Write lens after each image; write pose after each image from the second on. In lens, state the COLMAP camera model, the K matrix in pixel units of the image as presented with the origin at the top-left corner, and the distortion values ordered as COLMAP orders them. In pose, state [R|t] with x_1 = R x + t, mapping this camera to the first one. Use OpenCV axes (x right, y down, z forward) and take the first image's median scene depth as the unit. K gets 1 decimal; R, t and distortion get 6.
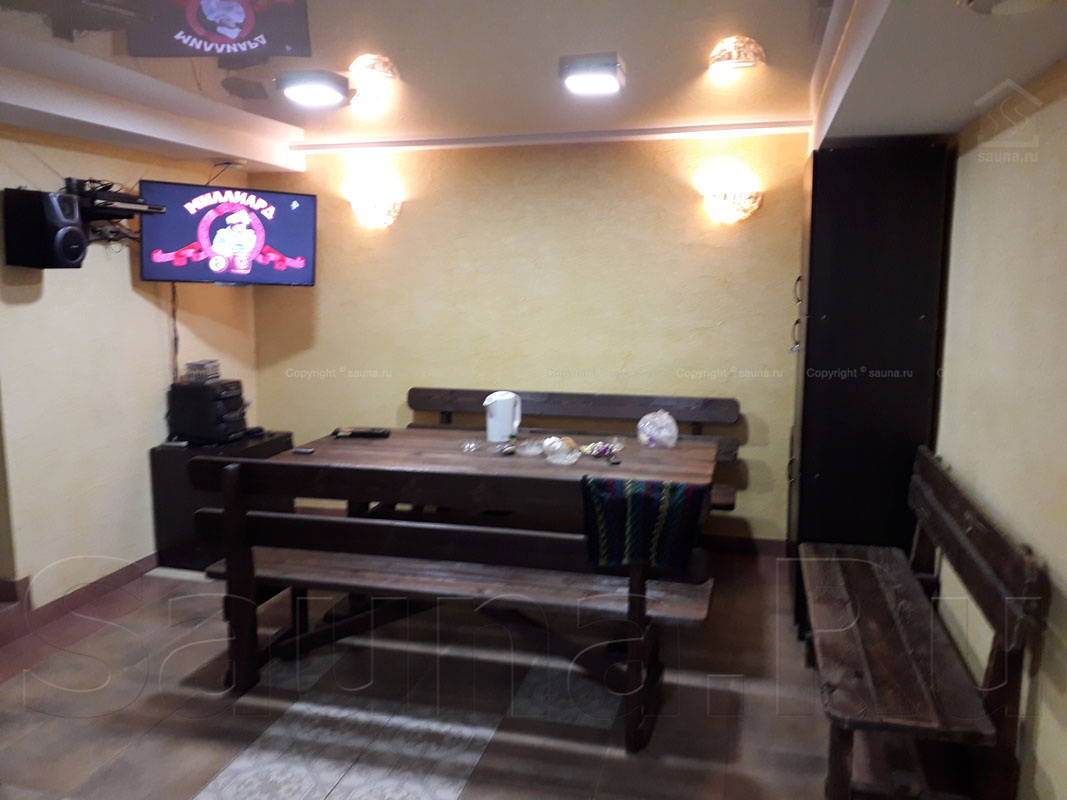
lens RADIAL K [[838.2, 0, 533.5], [0, 838.2, 400.0], [0, 0, 1]] dist [-0.001552, -0.002998]
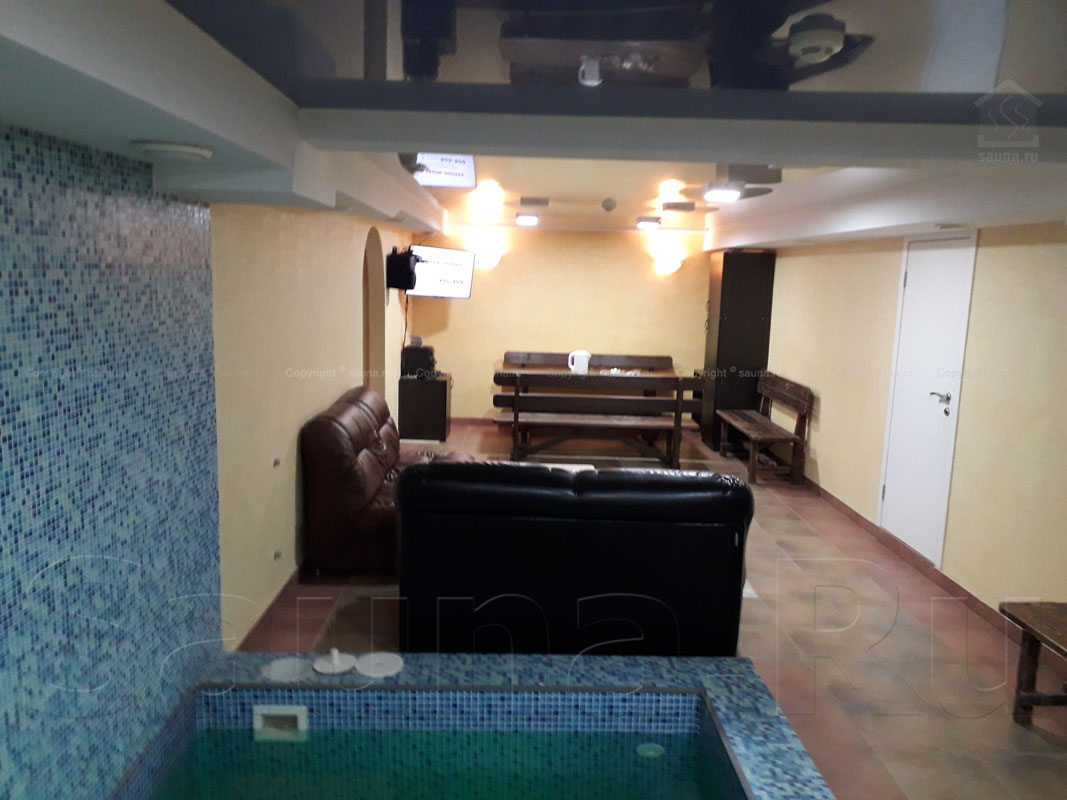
lens RADIAL K [[838.2, 0, 533.5], [0, 838.2, 400.0], [0, 0, 1]] dist [-0.001552, -0.002998]
pose [[0.962652, -0.008627, 0.270604, -0.653684], [0.007732, 0.999961, 0.004373, 0.093532], [-0.270631, -0.002118, 0.962681, -0.922295]]
